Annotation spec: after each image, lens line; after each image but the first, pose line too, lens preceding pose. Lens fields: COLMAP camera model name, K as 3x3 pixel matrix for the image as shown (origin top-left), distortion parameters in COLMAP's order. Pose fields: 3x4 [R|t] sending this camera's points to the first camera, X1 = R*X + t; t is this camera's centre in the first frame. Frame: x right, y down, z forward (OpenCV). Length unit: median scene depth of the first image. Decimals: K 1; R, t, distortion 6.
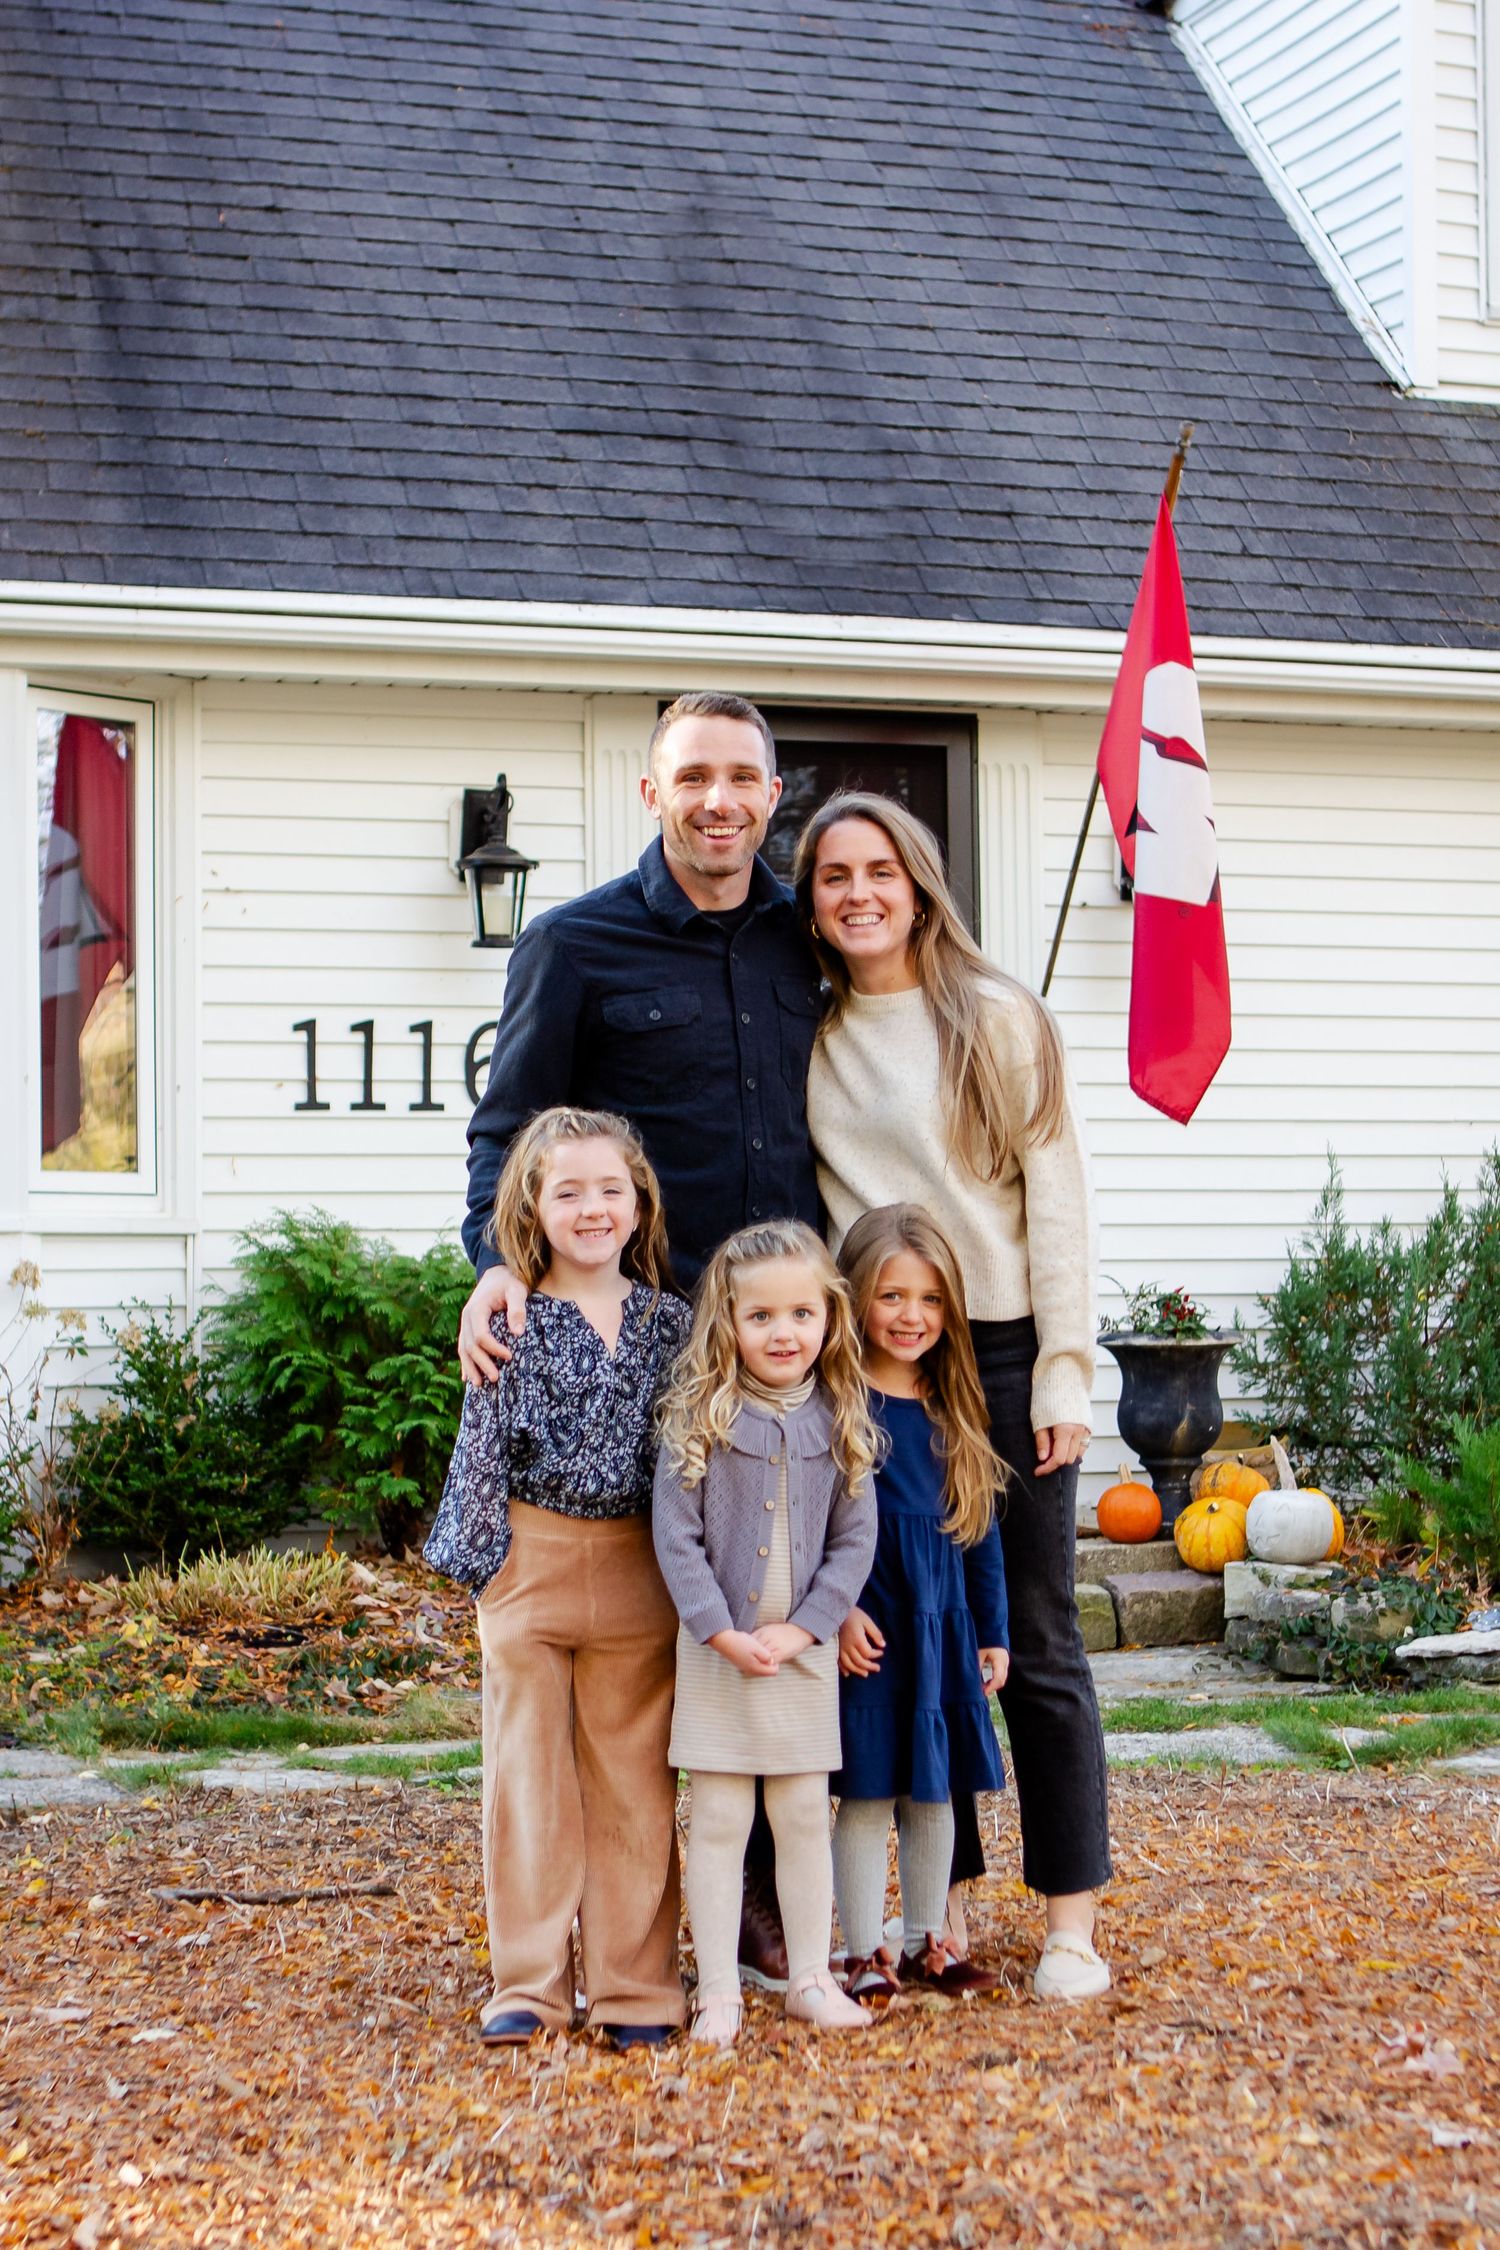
lens RADIAL K [[4261.9, 0, 750.0], [0, 4261.9, 1125.0], [0, 0, 1]] dist [-0.042160, 0.040581]
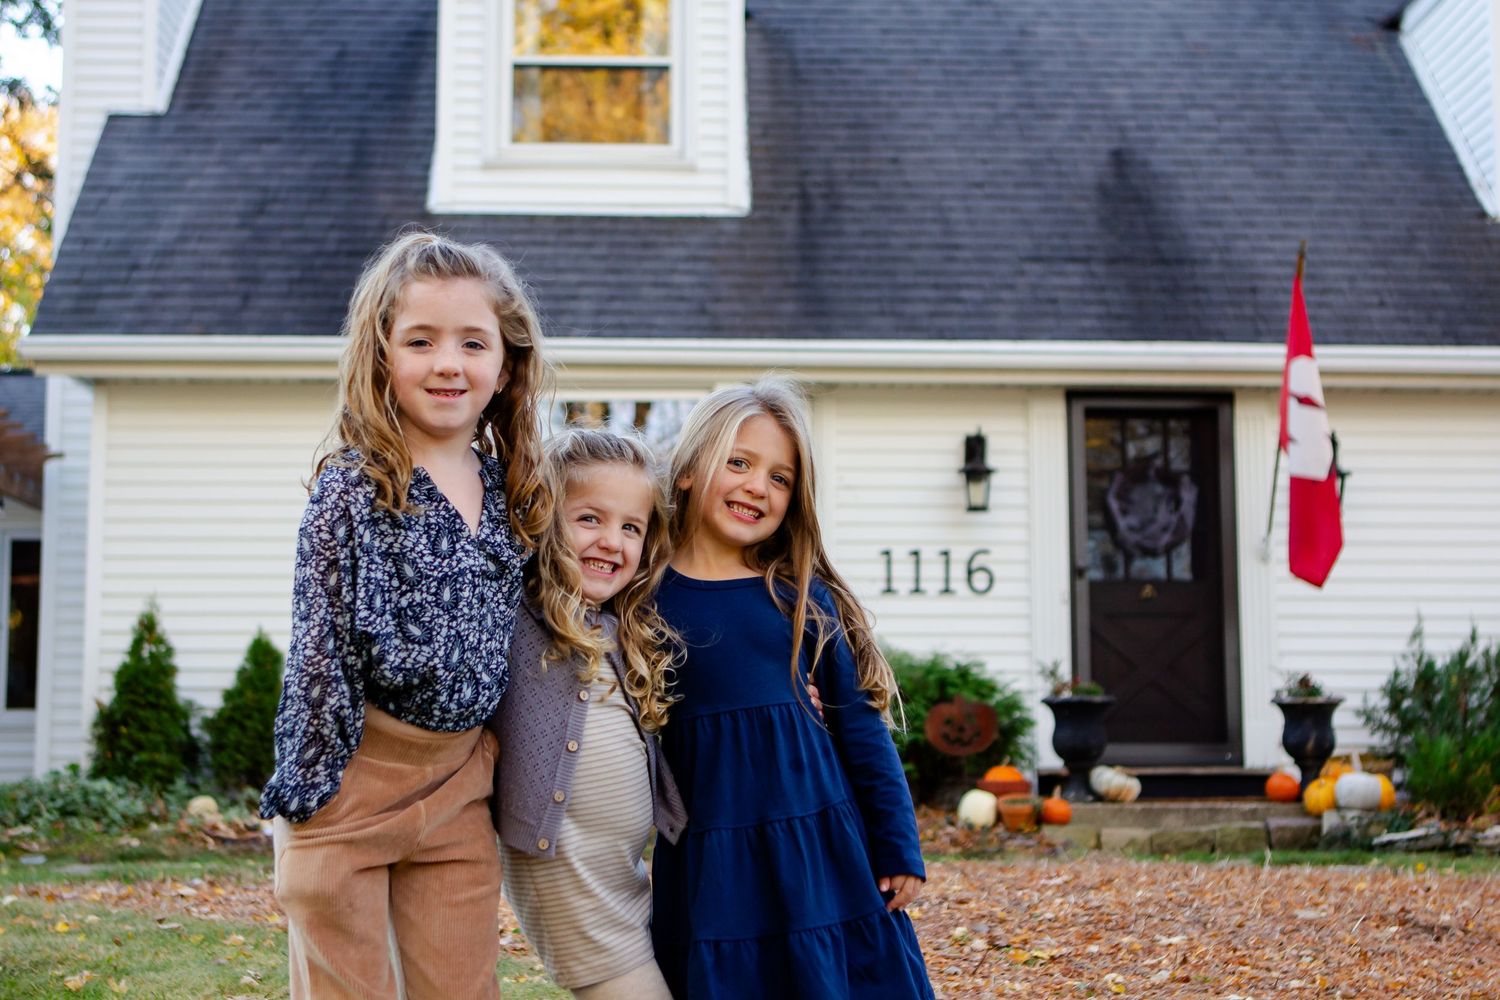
lens RADIAL K [[2578.8, 0, 750.0], [0, 2578.8, 500.0], [0, 0, 1]] dist [-0.066010, 0.134928]
pose [[0.957470, -0.026996, -0.287267, 0.178760], [0.002534, 0.996362, -0.085189, 0.053645], [0.288522, 0.080838, 0.954055, -0.190601]]
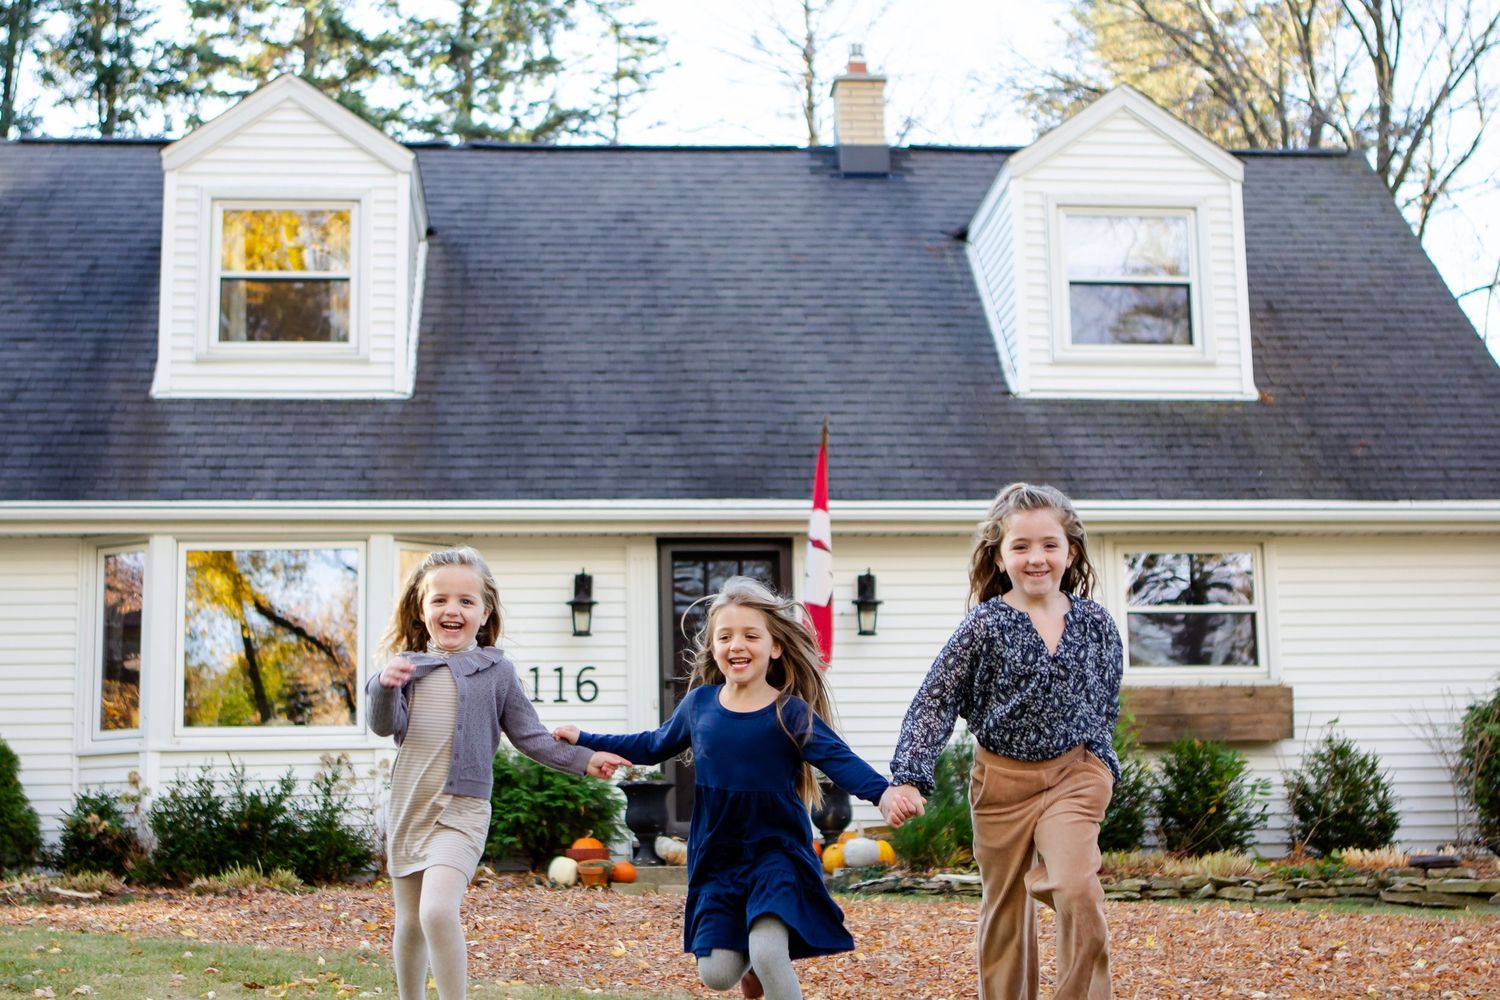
lens RADIAL K [[2439.6, 0, 750.0], [0, 2439.6, 500.0], [0, 0, 1]] dist [-0.058227, -0.026409]
pose [[0.969275, -0.051459, -0.240535, 0.367688], [0.017912, 0.990042, -0.139626, 0.077613], [0.245325, 0.131027, 0.960545, -0.356130]]
